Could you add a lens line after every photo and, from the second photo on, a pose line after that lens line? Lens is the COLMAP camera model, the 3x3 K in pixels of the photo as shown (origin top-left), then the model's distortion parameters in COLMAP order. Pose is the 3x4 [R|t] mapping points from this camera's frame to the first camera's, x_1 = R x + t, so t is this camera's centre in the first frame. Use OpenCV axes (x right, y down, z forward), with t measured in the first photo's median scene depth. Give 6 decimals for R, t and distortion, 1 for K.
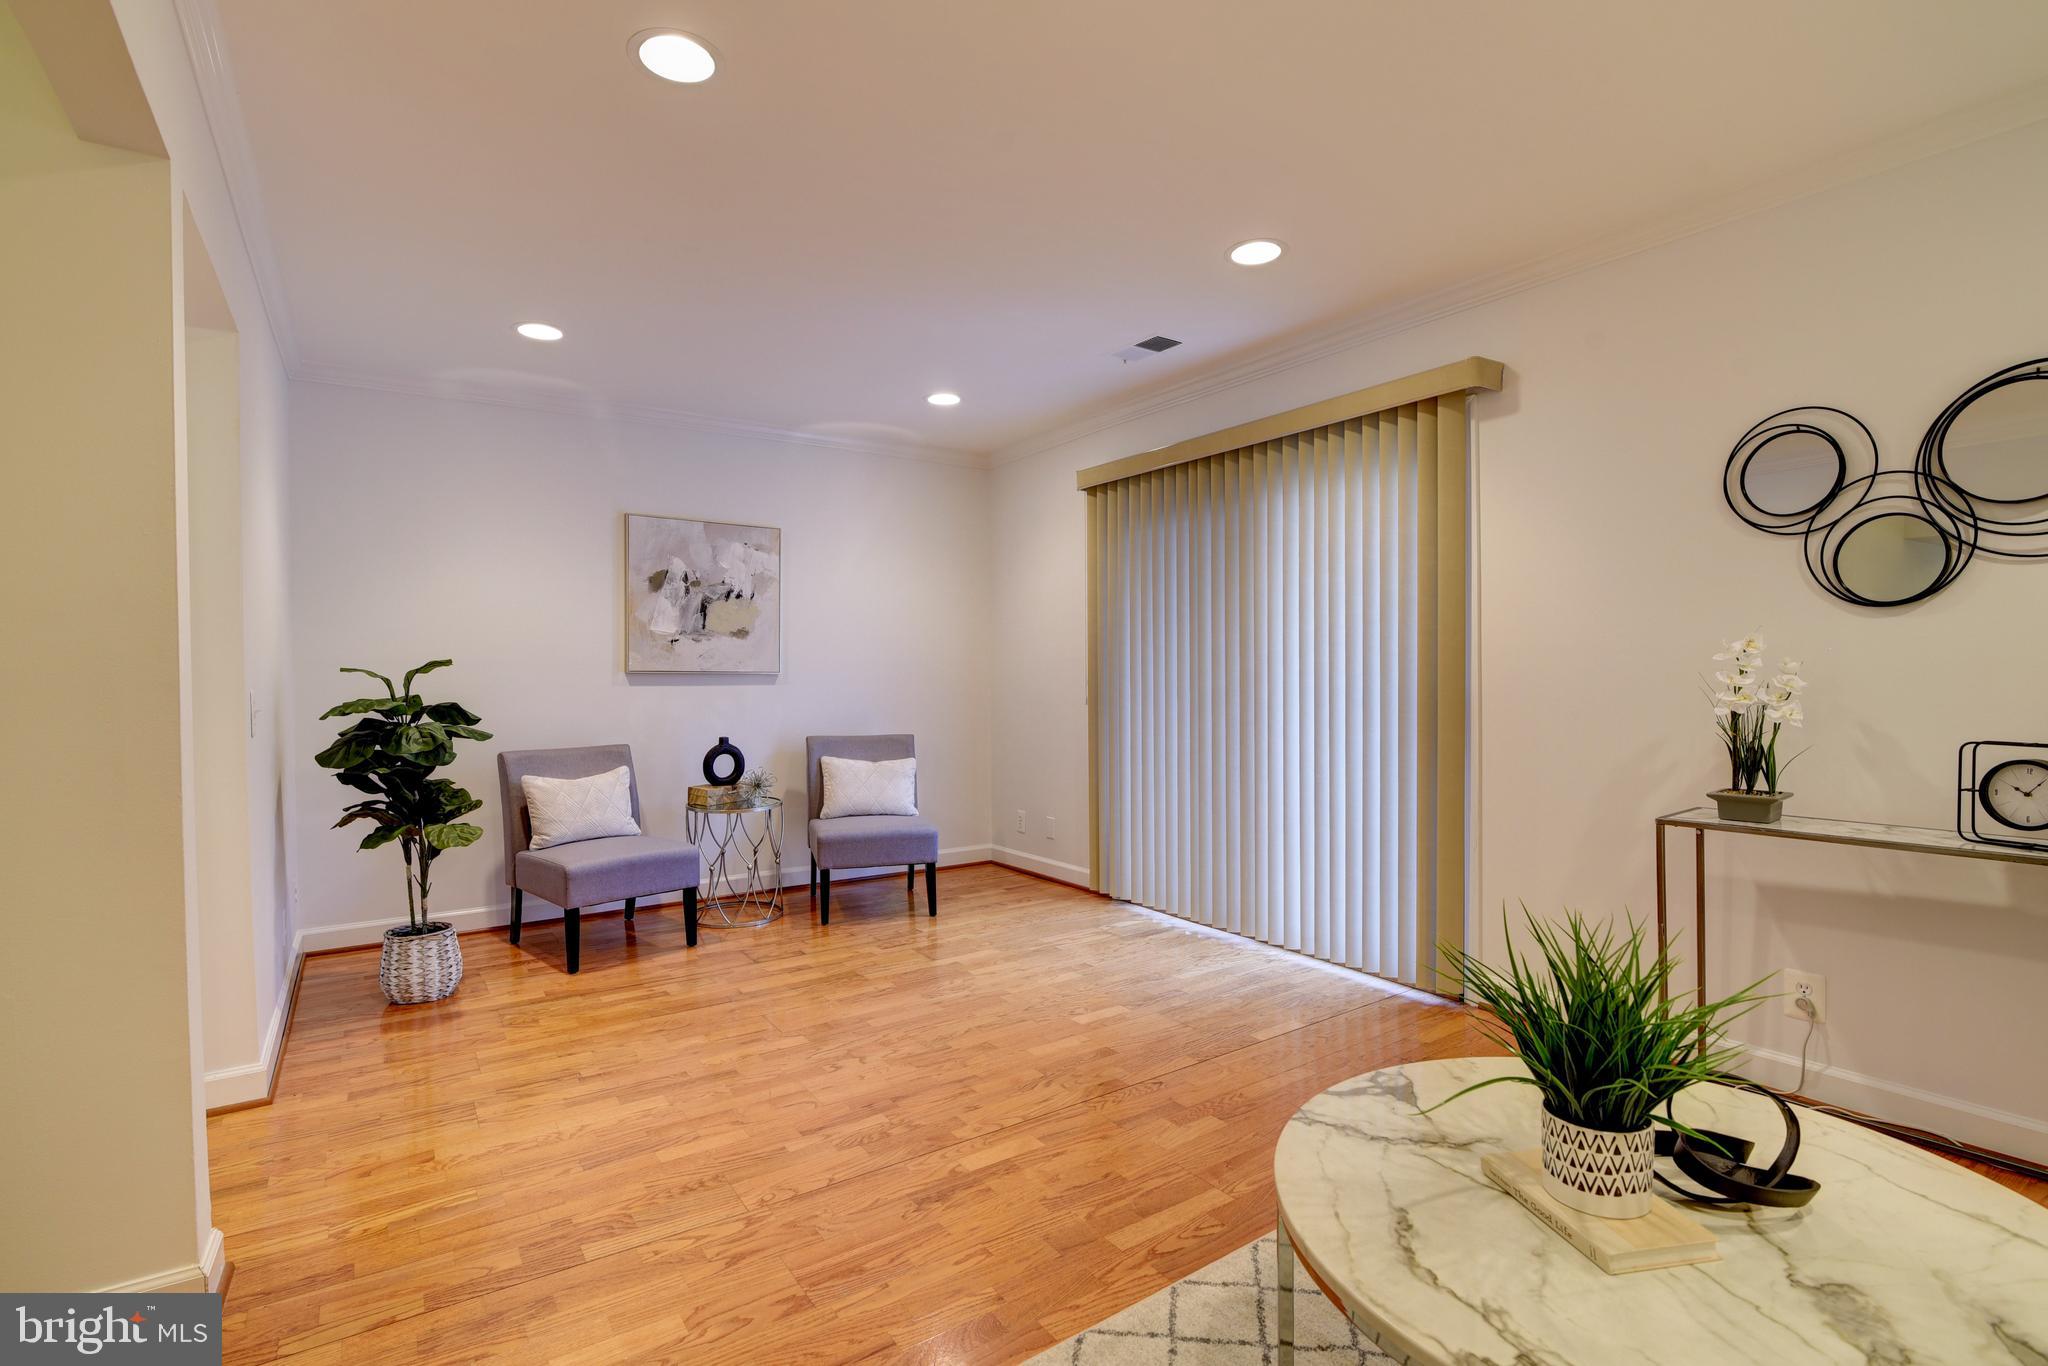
lens RADIAL K [[953.7, 0, 1023.8], [0, 953.7, 689.0], [0, 0, 1]] dist [-0.018972, 0.000474]
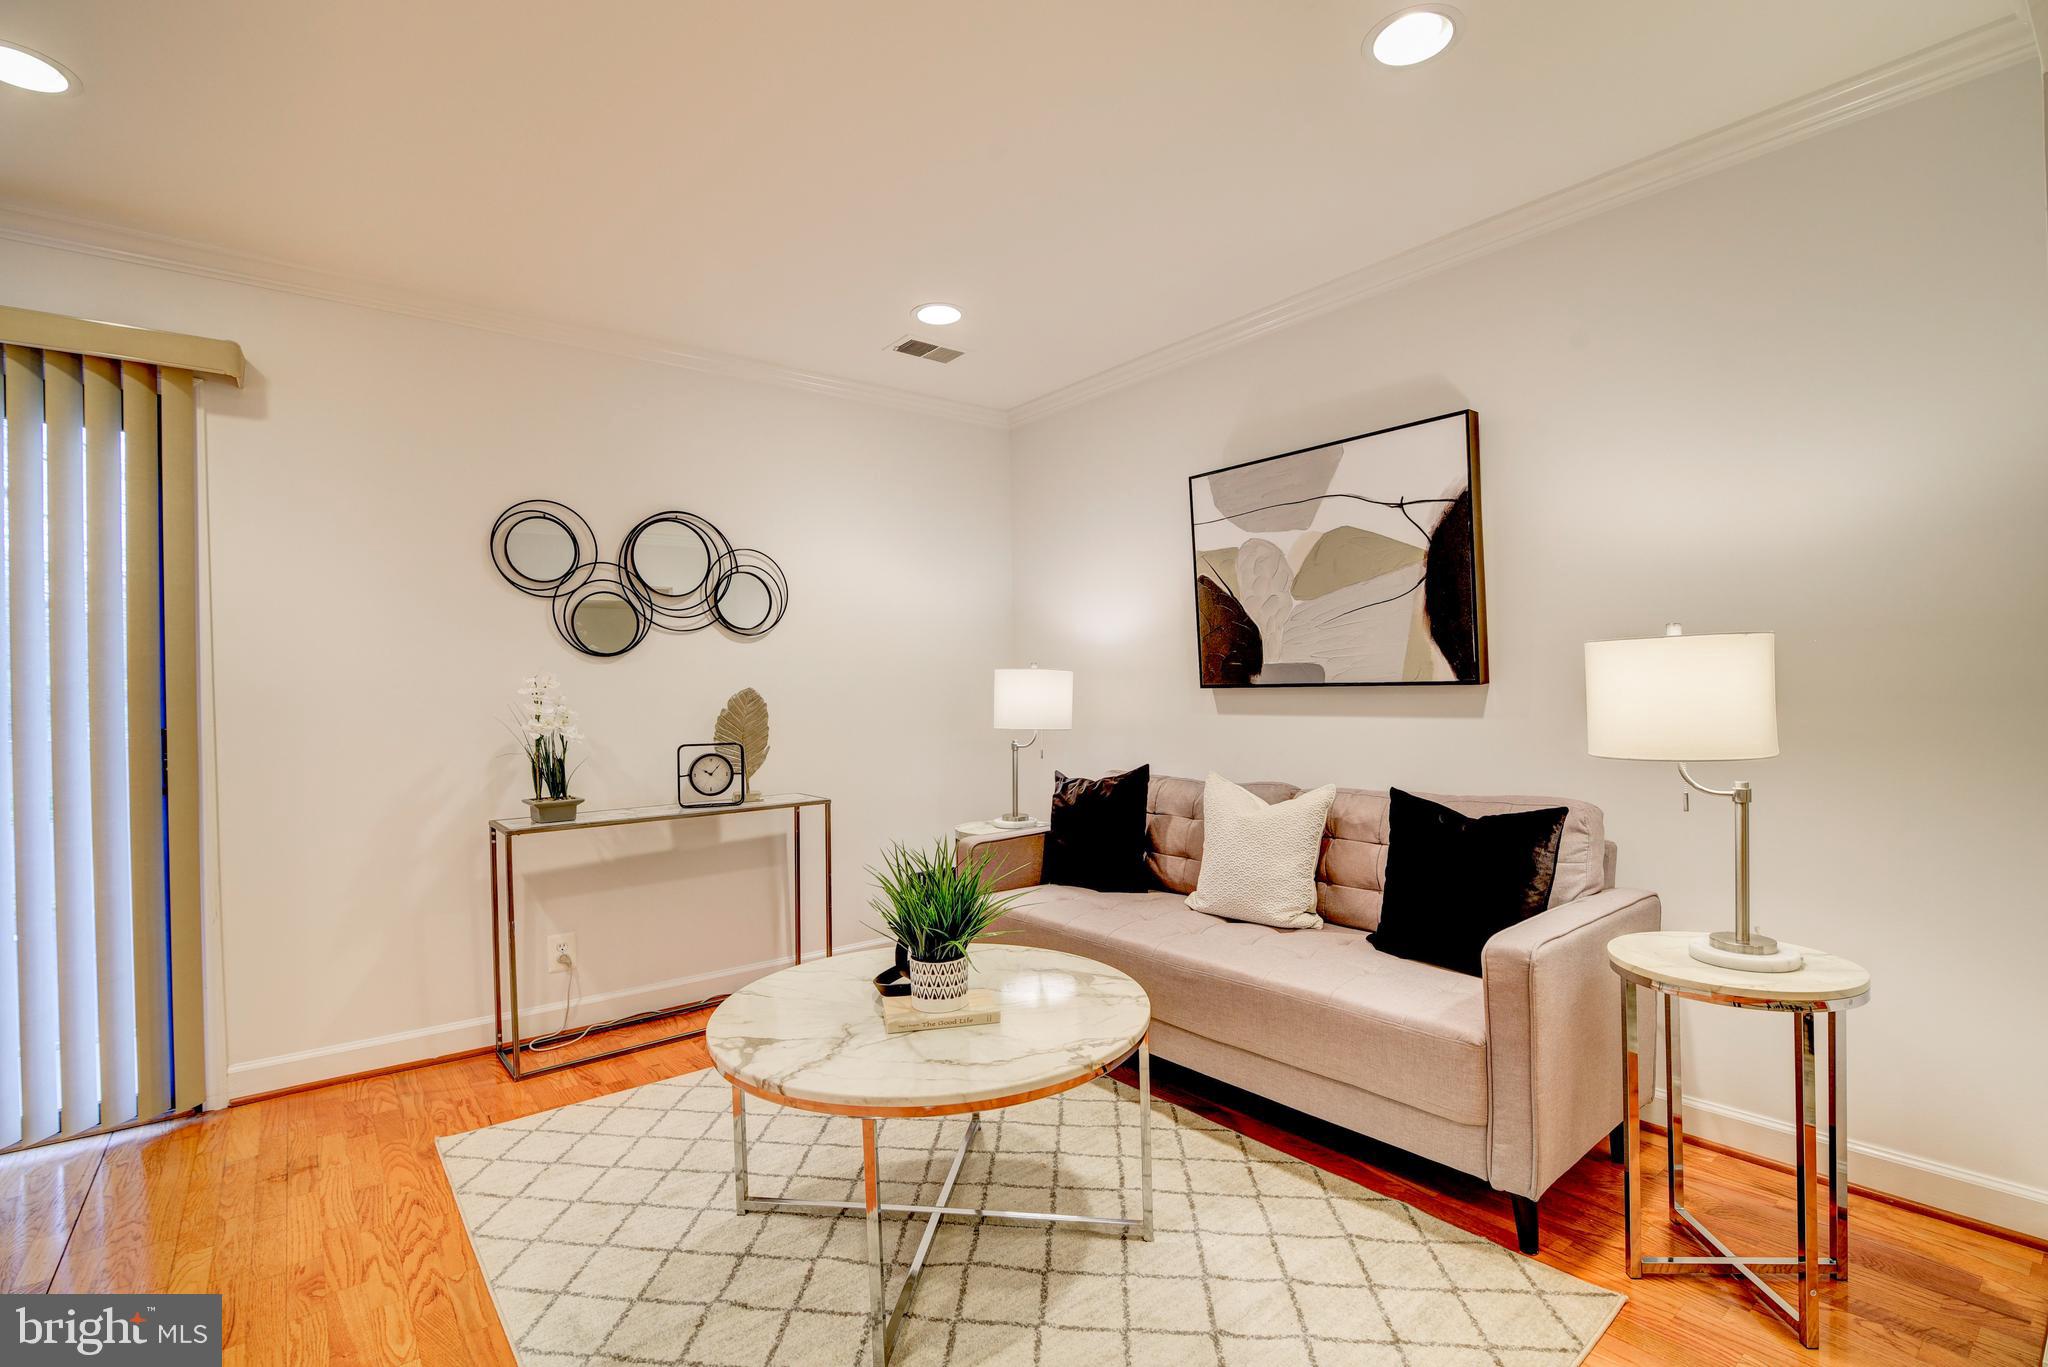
lens RADIAL K [[936.9, 0, 1023.6], [0, 936.9, 692.0], [0, 0, 1]] dist [-0.018154, 0.001129]
pose [[-0.066301, 0.006900, 0.997776, -0.356929], [0.035688, 0.999353, -0.004540, -0.003587], [-0.997161, 0.035308, -0.066504, 0.311044]]
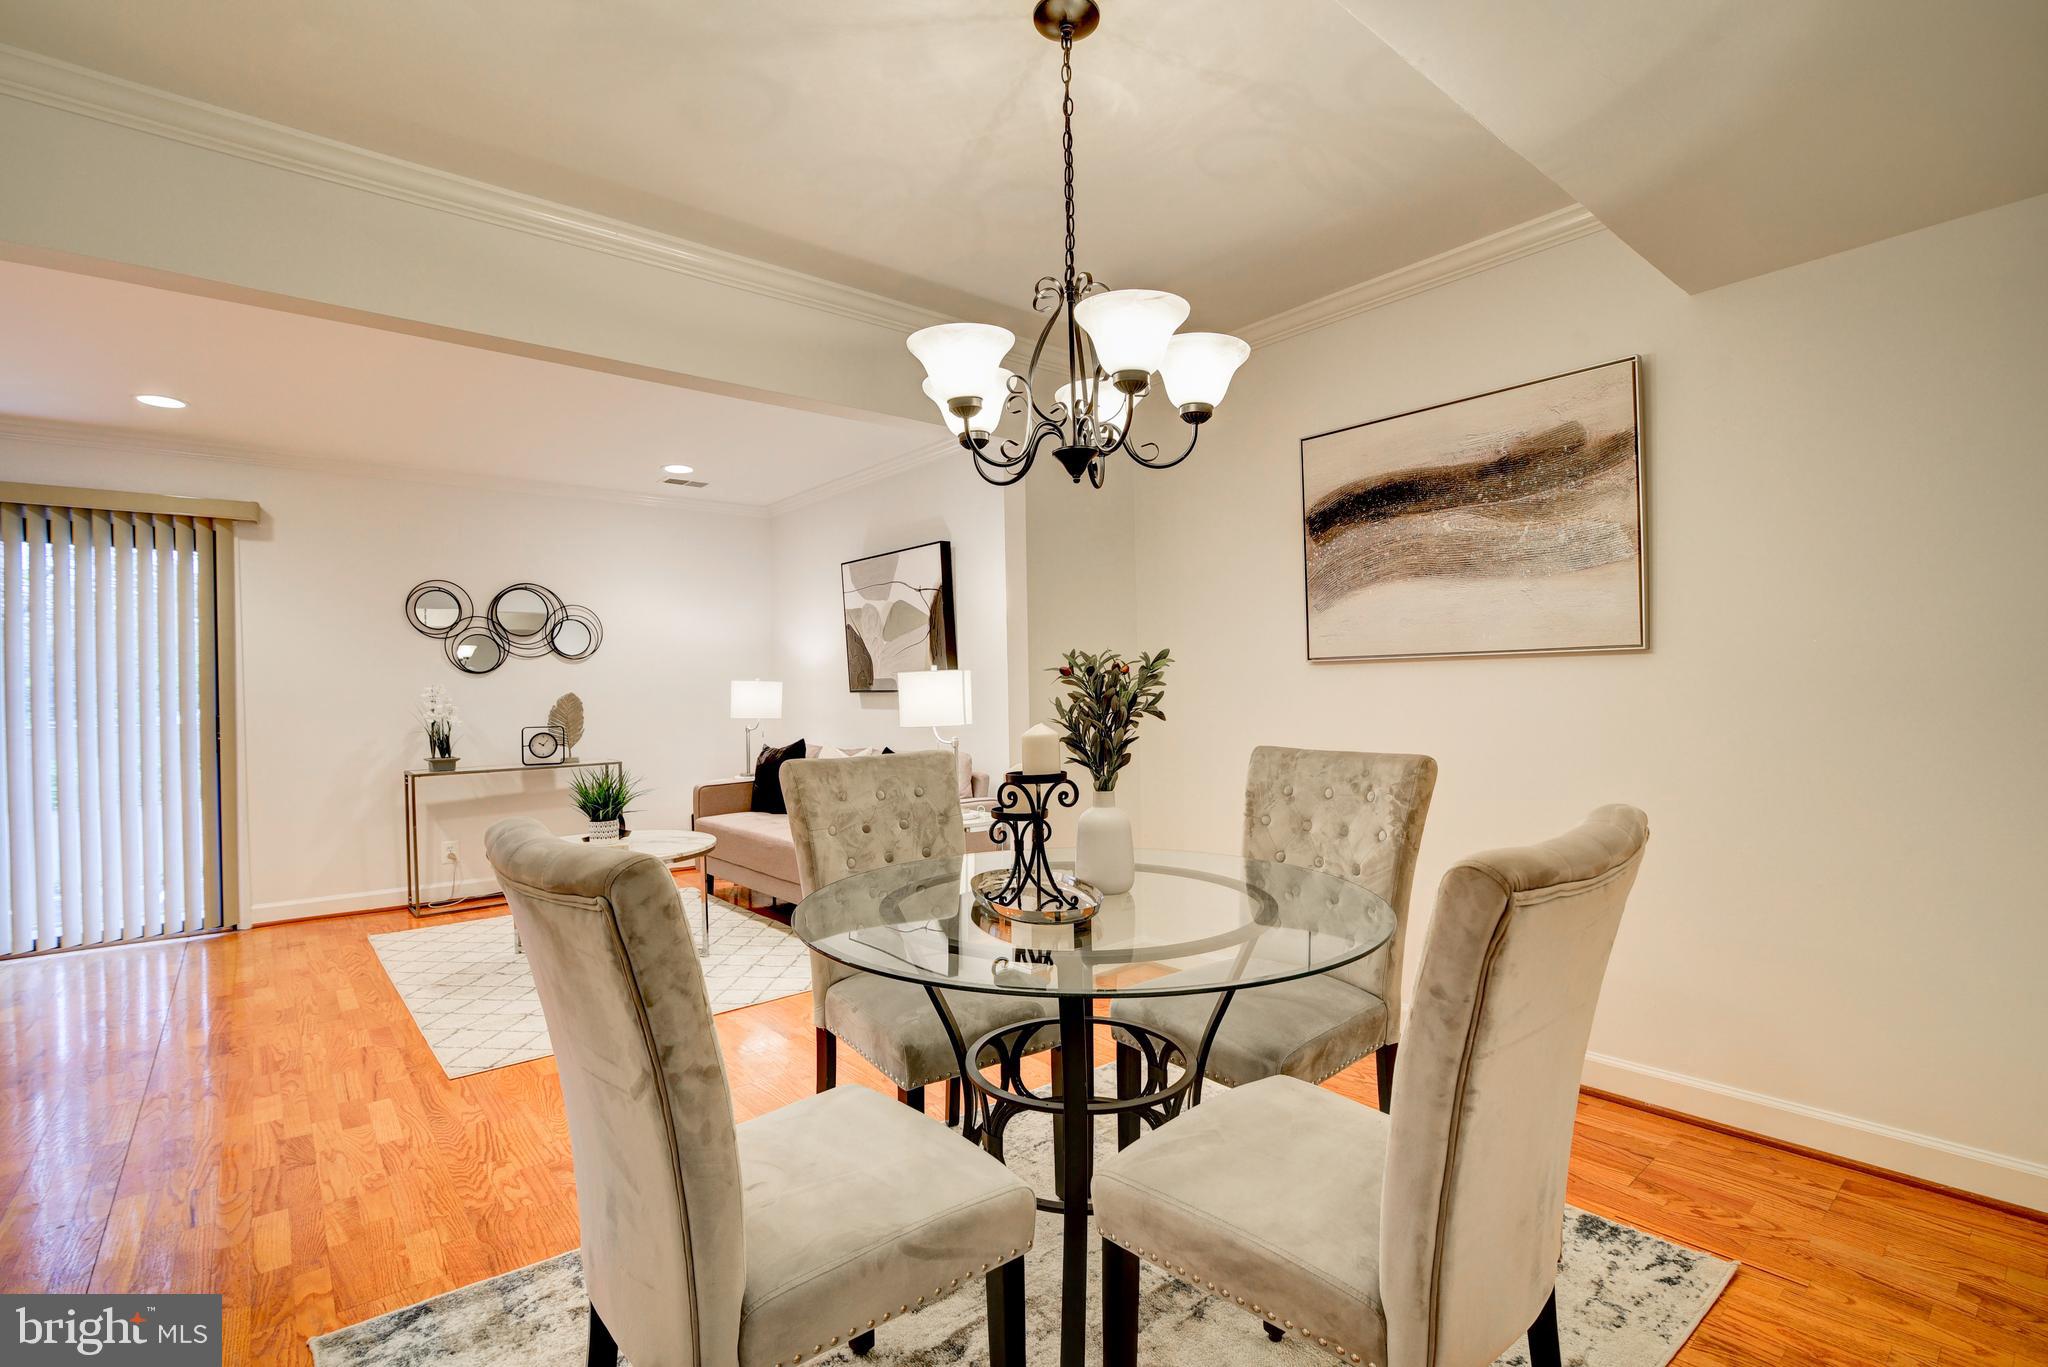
lens RADIAL K [[936.9, 0, 1023.6], [0, 936.9, 692.0], [0, 0, 1]] dist [-0.018154, 0.001129]
pose [[-0.091118, 0.006917, 0.995816, -1.014489], [0.035622, 0.999359, -0.003682, 0.009759], [-0.995203, 0.035137, -0.091305, -0.092850]]
